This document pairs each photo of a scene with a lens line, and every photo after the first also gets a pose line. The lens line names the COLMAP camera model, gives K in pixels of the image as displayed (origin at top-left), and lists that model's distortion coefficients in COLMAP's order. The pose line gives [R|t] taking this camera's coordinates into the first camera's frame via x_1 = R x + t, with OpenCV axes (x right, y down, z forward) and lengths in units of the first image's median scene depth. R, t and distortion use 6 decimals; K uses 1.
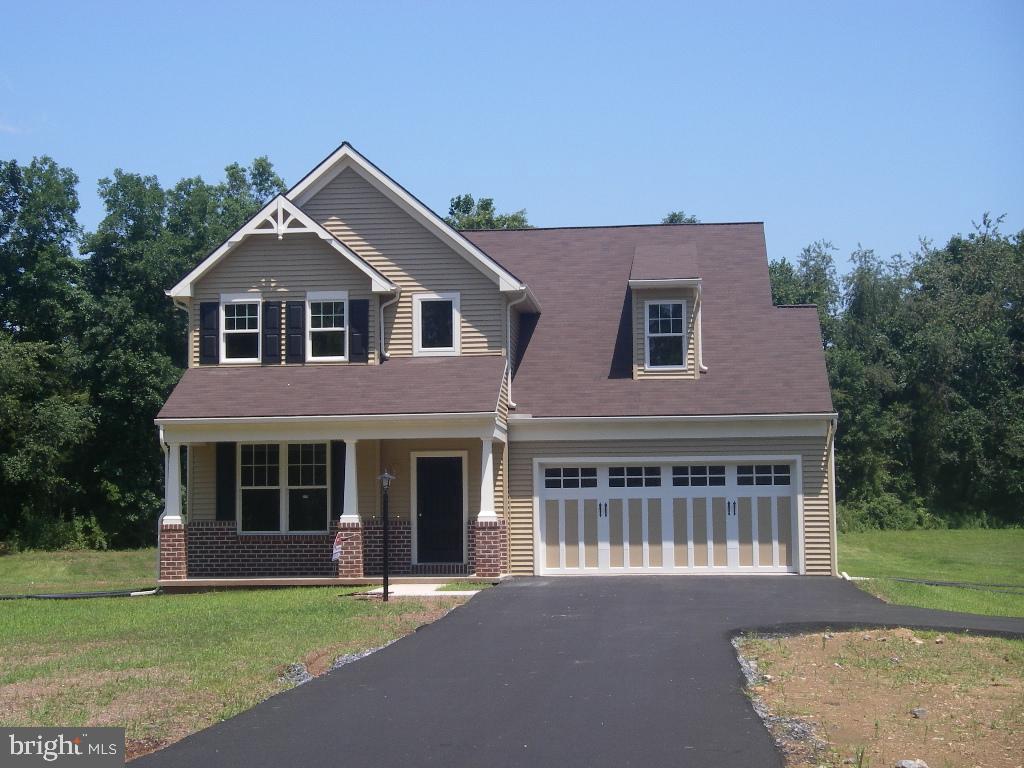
lens RADIAL K [[1882.3, 0, 509.4], [0, 1882.3, 391.1], [0, 0, 1]] dist [0.253928, 0.000000]
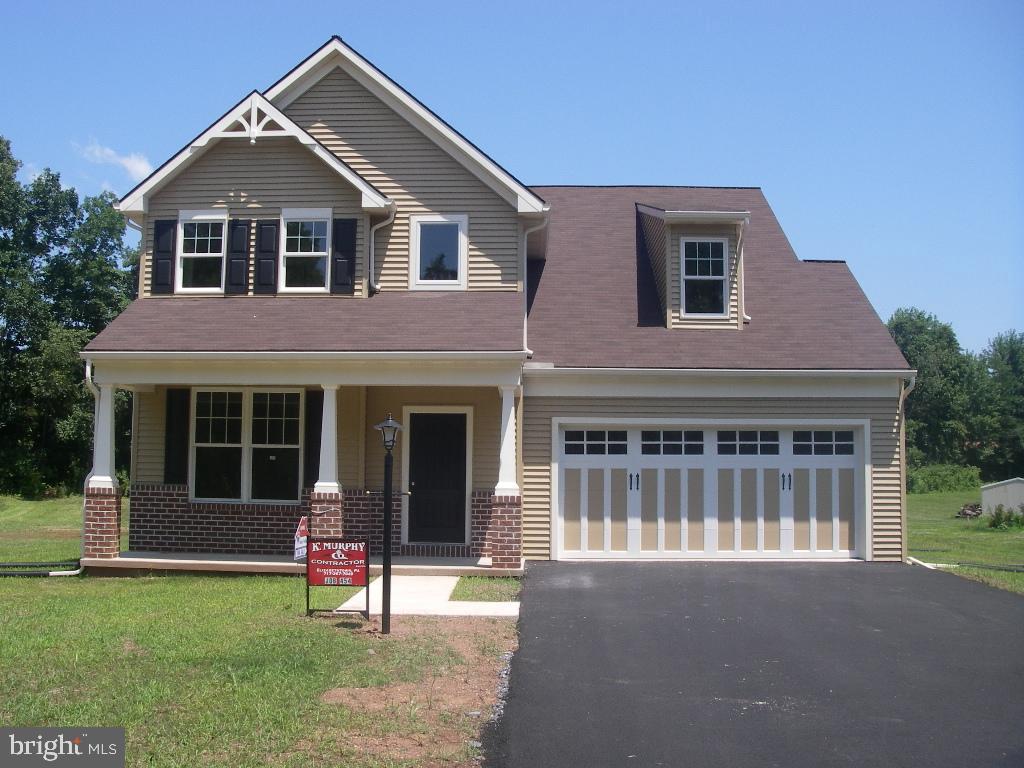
lens RADIAL K [[1139.6, 0, 505.4], [0, 1139.6, 375.3], [0, 0, 1]] dist [-0.132223, 0.000000]
pose [[0.997124, 0.025791, 0.071265, -0.043434], [-0.024200, 0.999440, -0.023091, 0.029109], [-0.071820, 0.021300, 0.997190, 0.503007]]
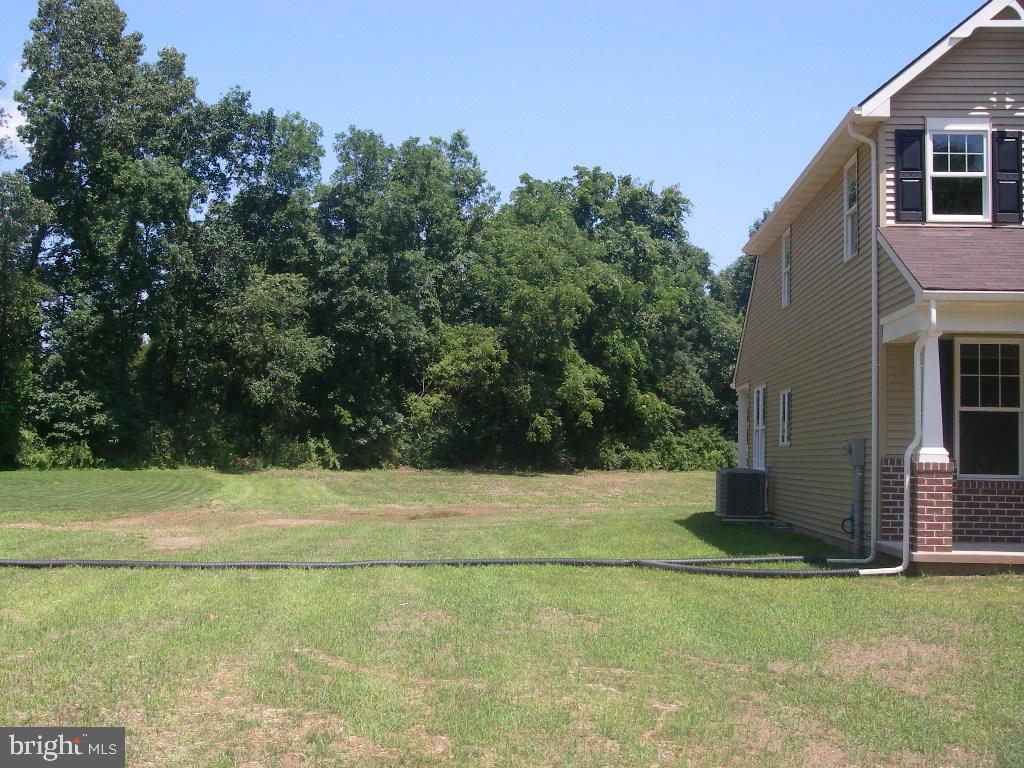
lens RADIAL K [[1267.1, 0, 512.9], [0, 1267.1, 379.4], [0, 0, 1]] dist [-0.062101, 0.000000]
pose [[0.997987, 0.030943, 0.055362, -0.321342], [-0.031702, 0.999414, 0.012890, 0.039948], [-0.054931, -0.014620, 0.998383, 0.568597]]
